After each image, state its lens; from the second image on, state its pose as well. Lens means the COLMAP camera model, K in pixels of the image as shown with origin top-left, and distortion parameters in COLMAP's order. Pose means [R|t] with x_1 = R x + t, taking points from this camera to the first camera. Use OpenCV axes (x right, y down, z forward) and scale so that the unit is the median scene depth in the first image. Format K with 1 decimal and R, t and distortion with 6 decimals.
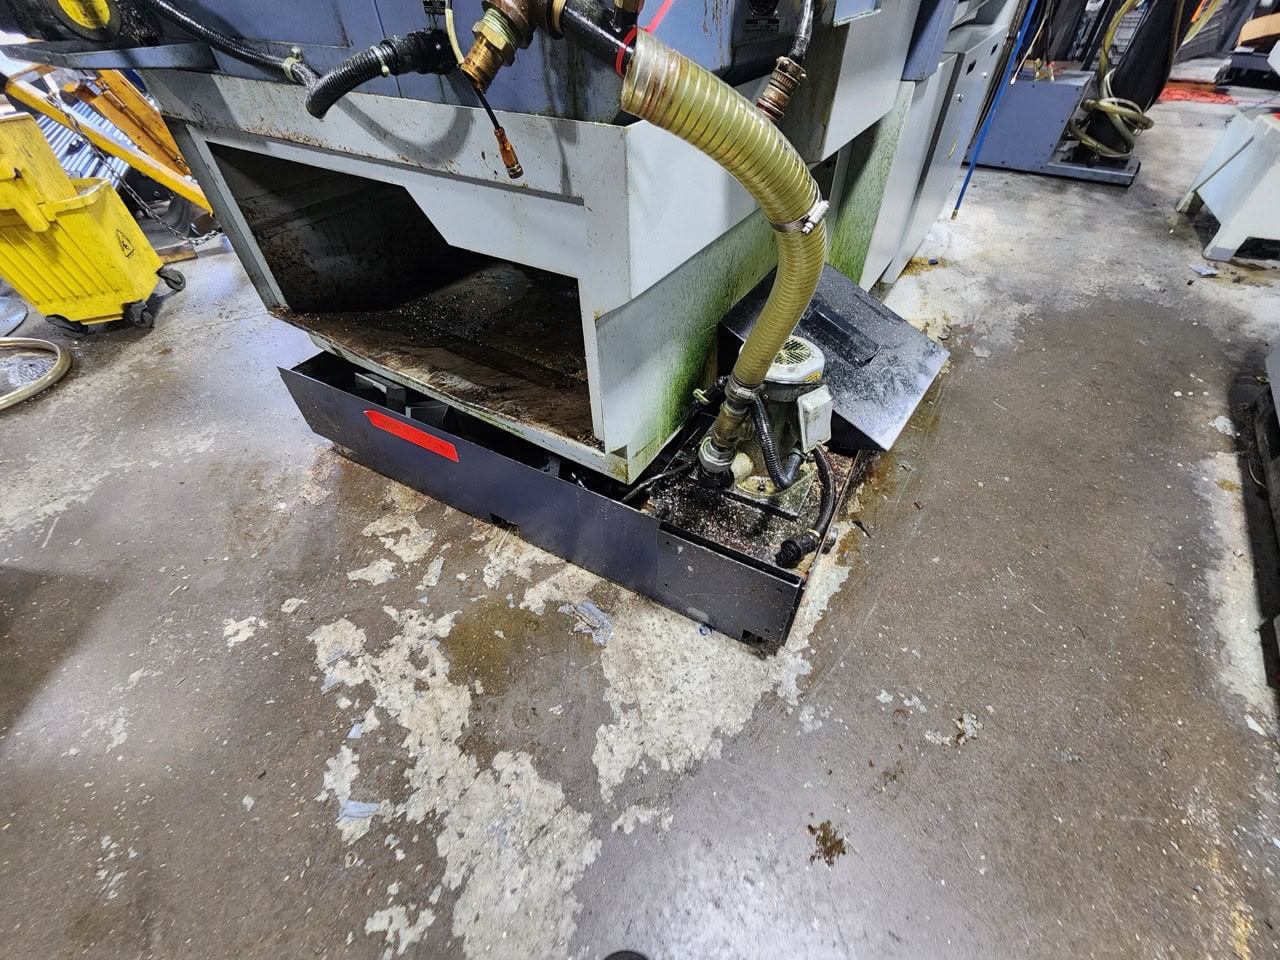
lens RADIAL K [[532.6, 0, 644.0], [0, 532.6, 480.8], [0, 0, 1]] dist [-0.002832, 0.002291]
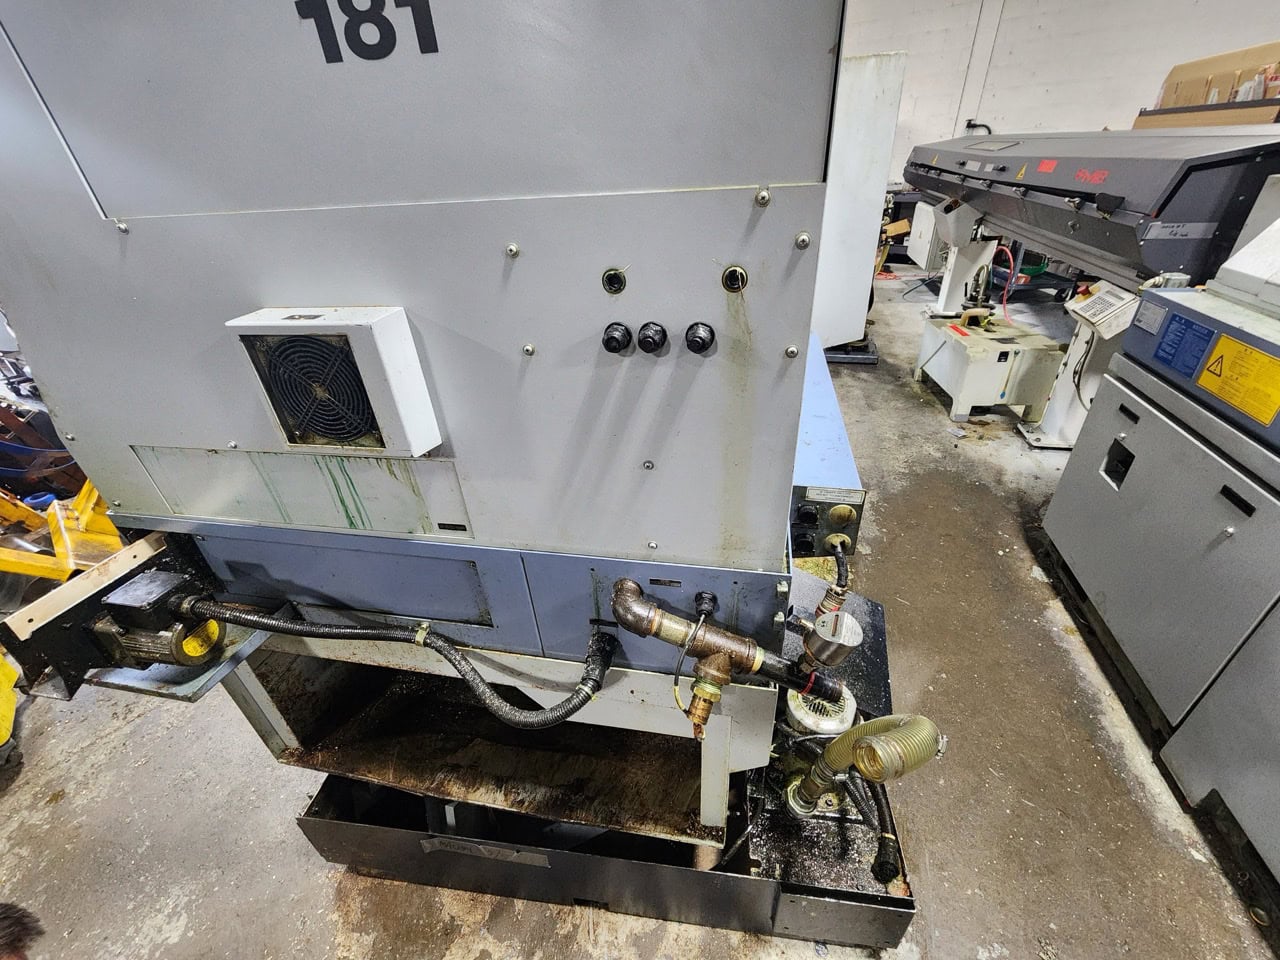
lens RADIAL K [[532.6, 0, 641.9], [0, 532.6, 480.7], [0, 0, 1]] dist [-0.002832, 0.002291]
pose [[0.932321, -0.220197, 0.286862, -0.239107], [0.282375, 0.938843, -0.197075, -0.371751], [-0.225923, 0.264740, 0.937481, -0.142551]]
